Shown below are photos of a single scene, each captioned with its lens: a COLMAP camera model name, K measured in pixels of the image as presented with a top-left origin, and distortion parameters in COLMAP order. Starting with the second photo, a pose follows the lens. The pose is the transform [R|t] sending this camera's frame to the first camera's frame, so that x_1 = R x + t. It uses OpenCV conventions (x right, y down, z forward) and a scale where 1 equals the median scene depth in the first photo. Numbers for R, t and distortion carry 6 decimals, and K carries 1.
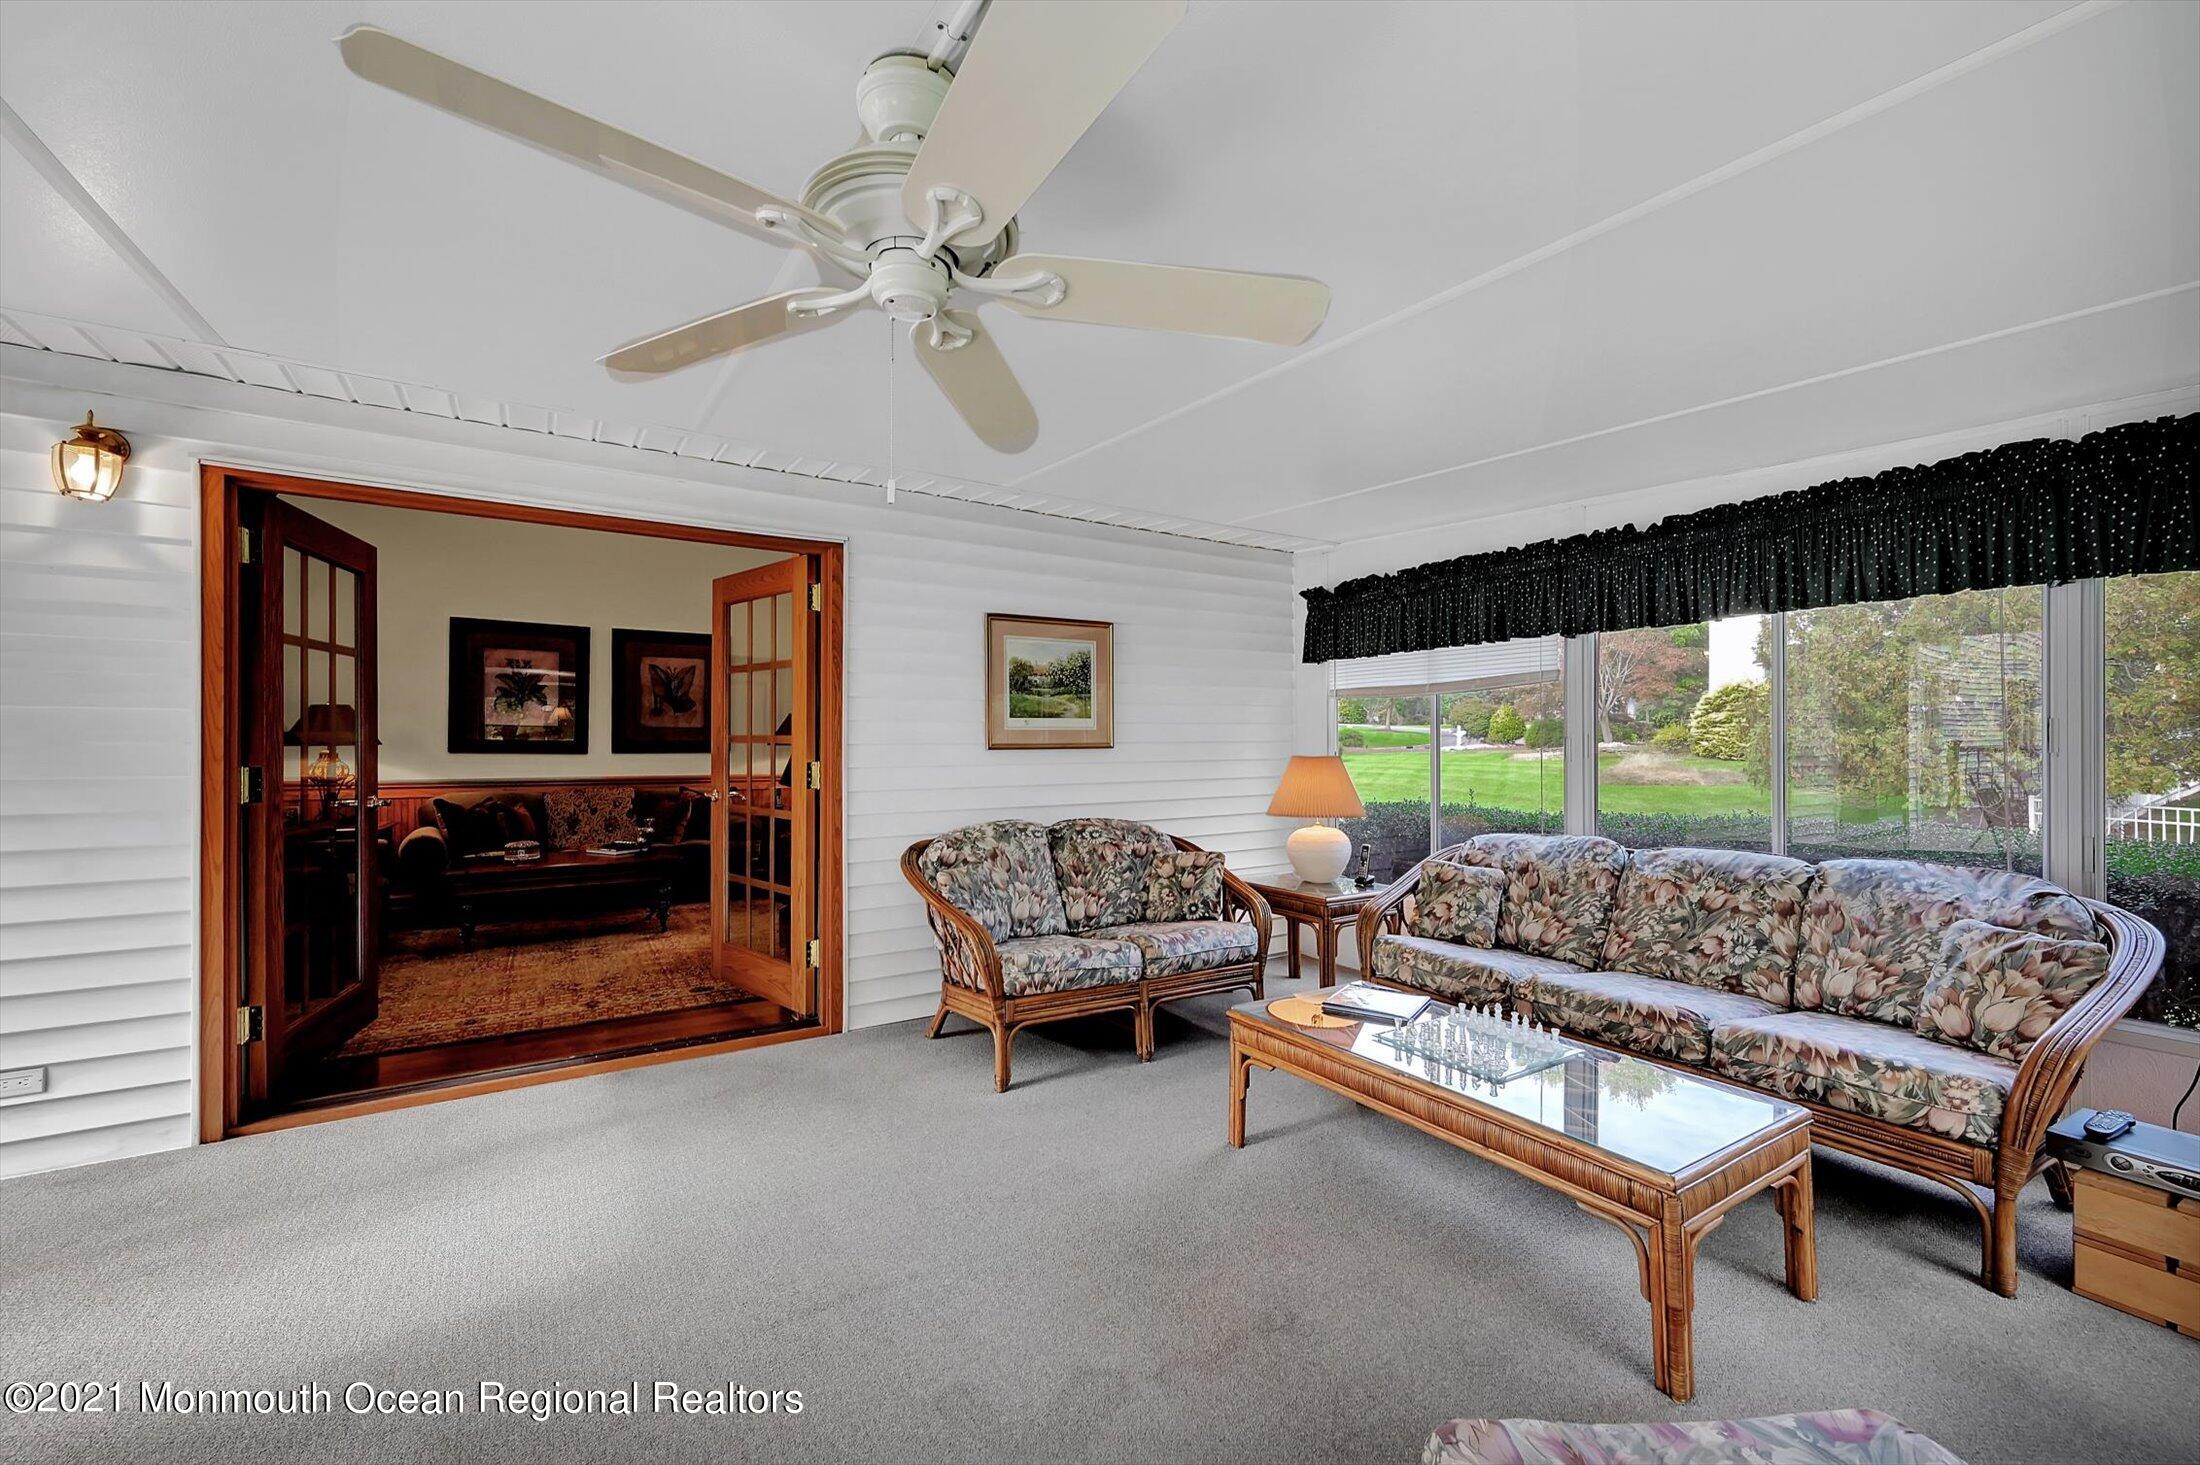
lens RADIAL K [[876.5, 0, 1100.0], [0, 876.5, 732.5], [0, 0, 1]] dist [0.002015, 0.000184]
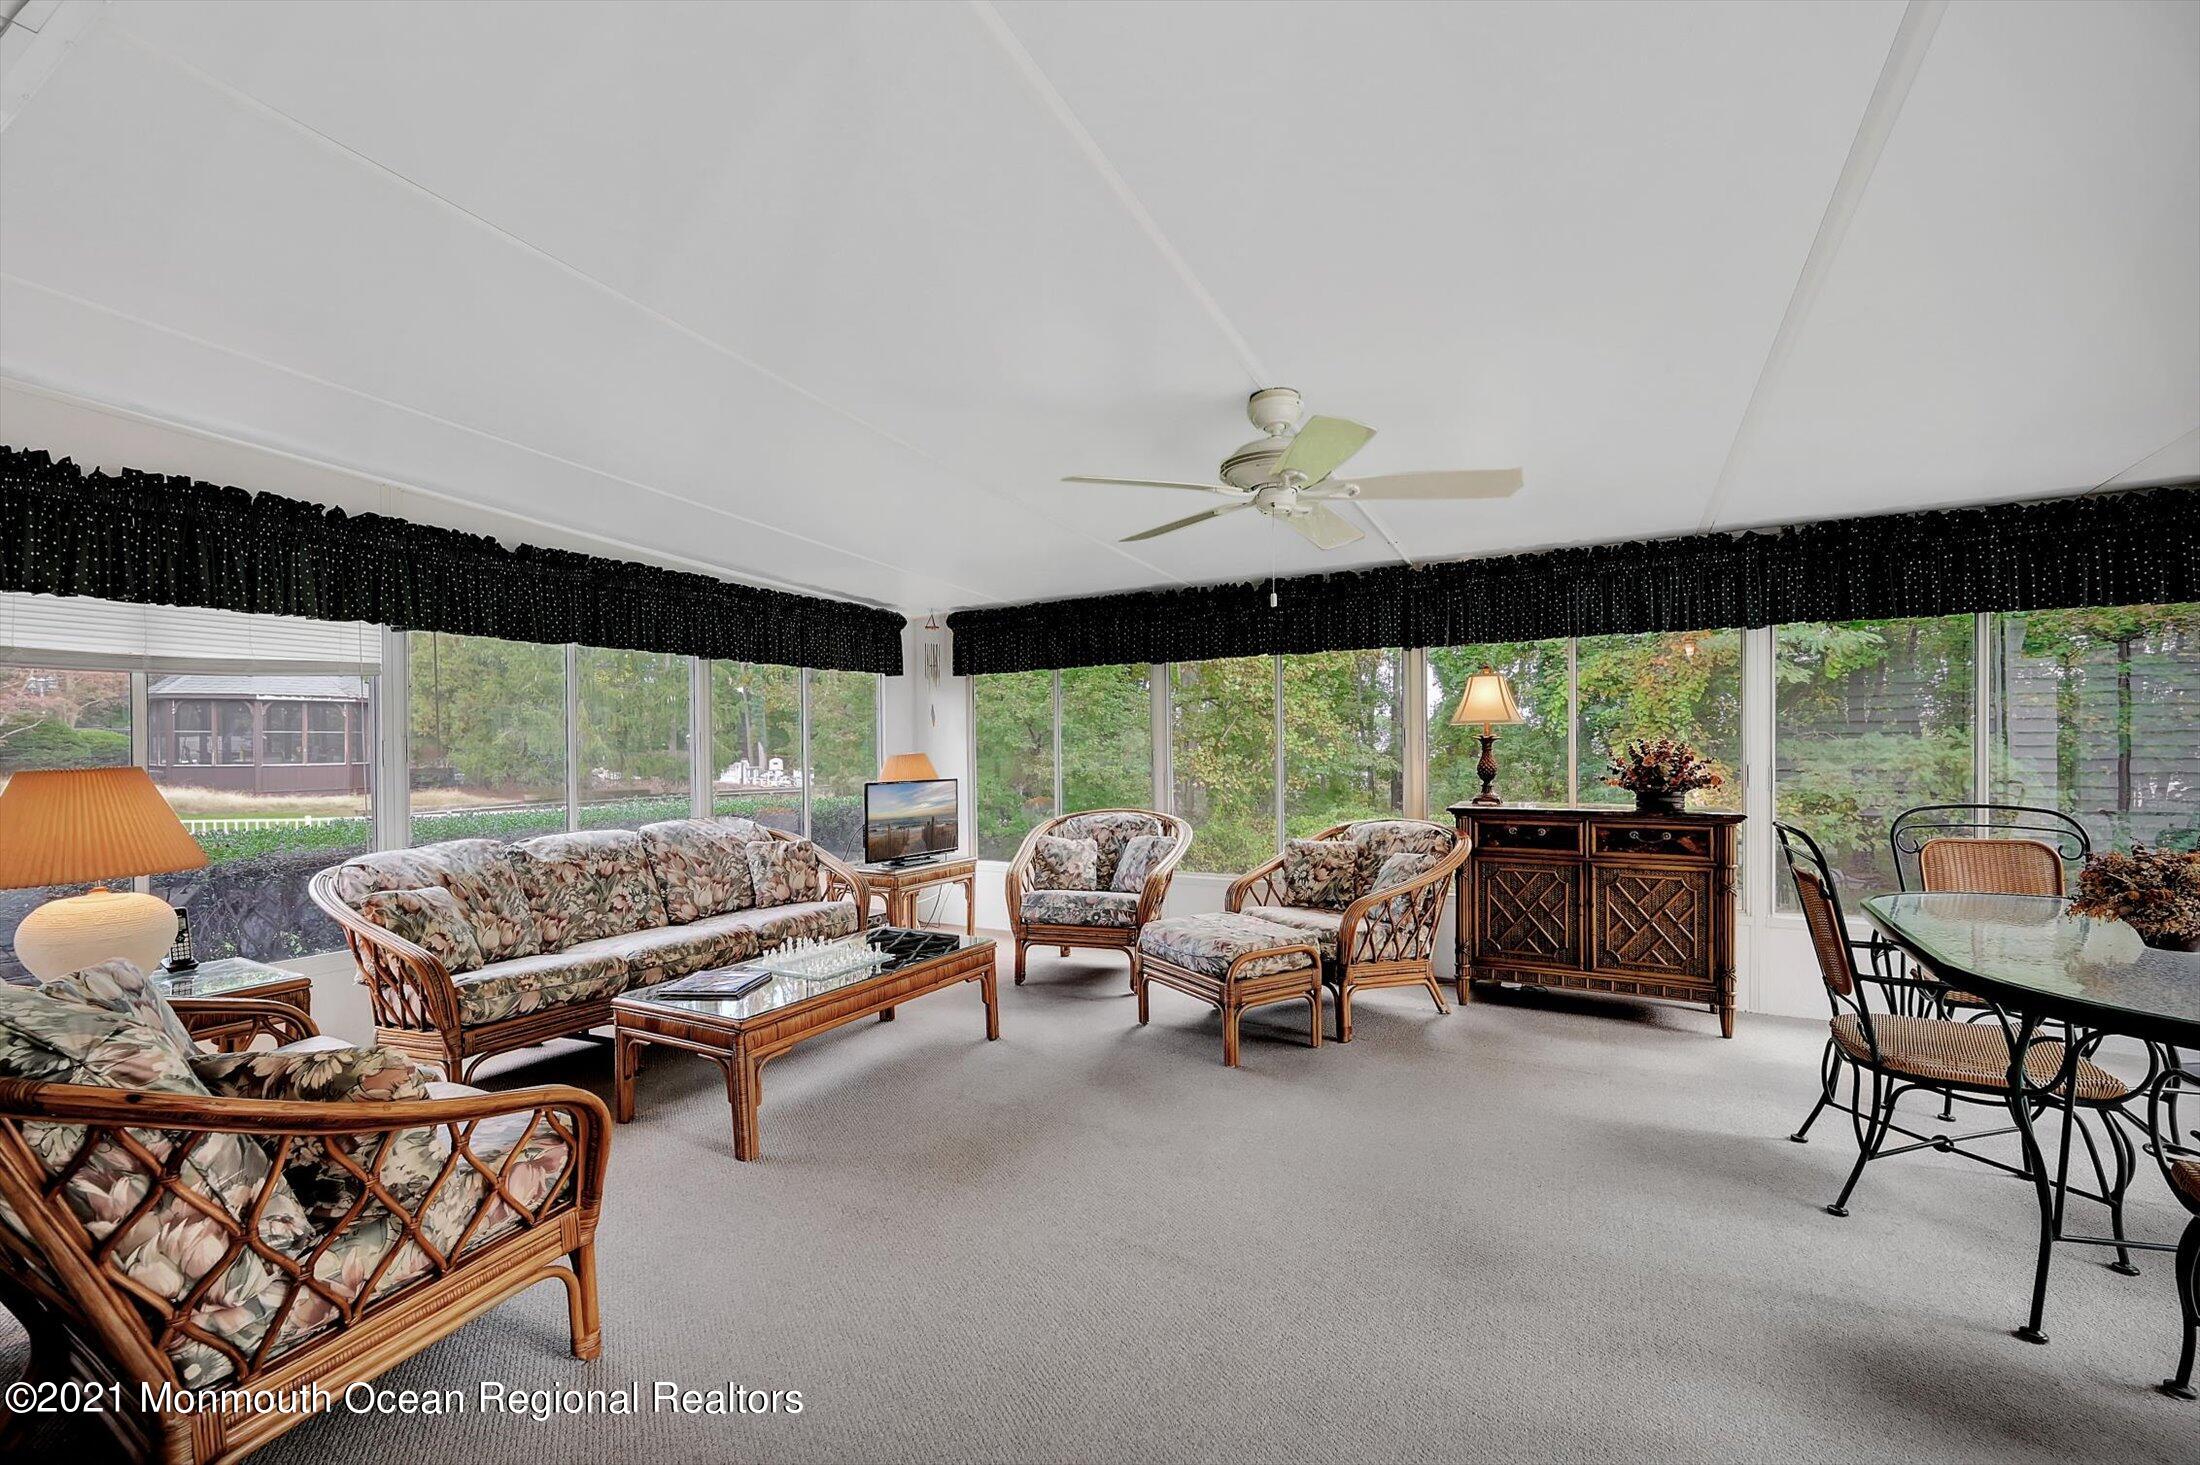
lens RADIAL K [[876.5, 0, 1100.0], [0, 876.5, 732.5], [0, 0, 1]] dist [0.002015, 0.000184]
pose [[-0.468575, 0.017830, 0.883244, -0.812038], [-0.005598, 0.999716, -0.023151, 0.020030], [-0.883406, -0.015793, -0.468342, 1.024034]]
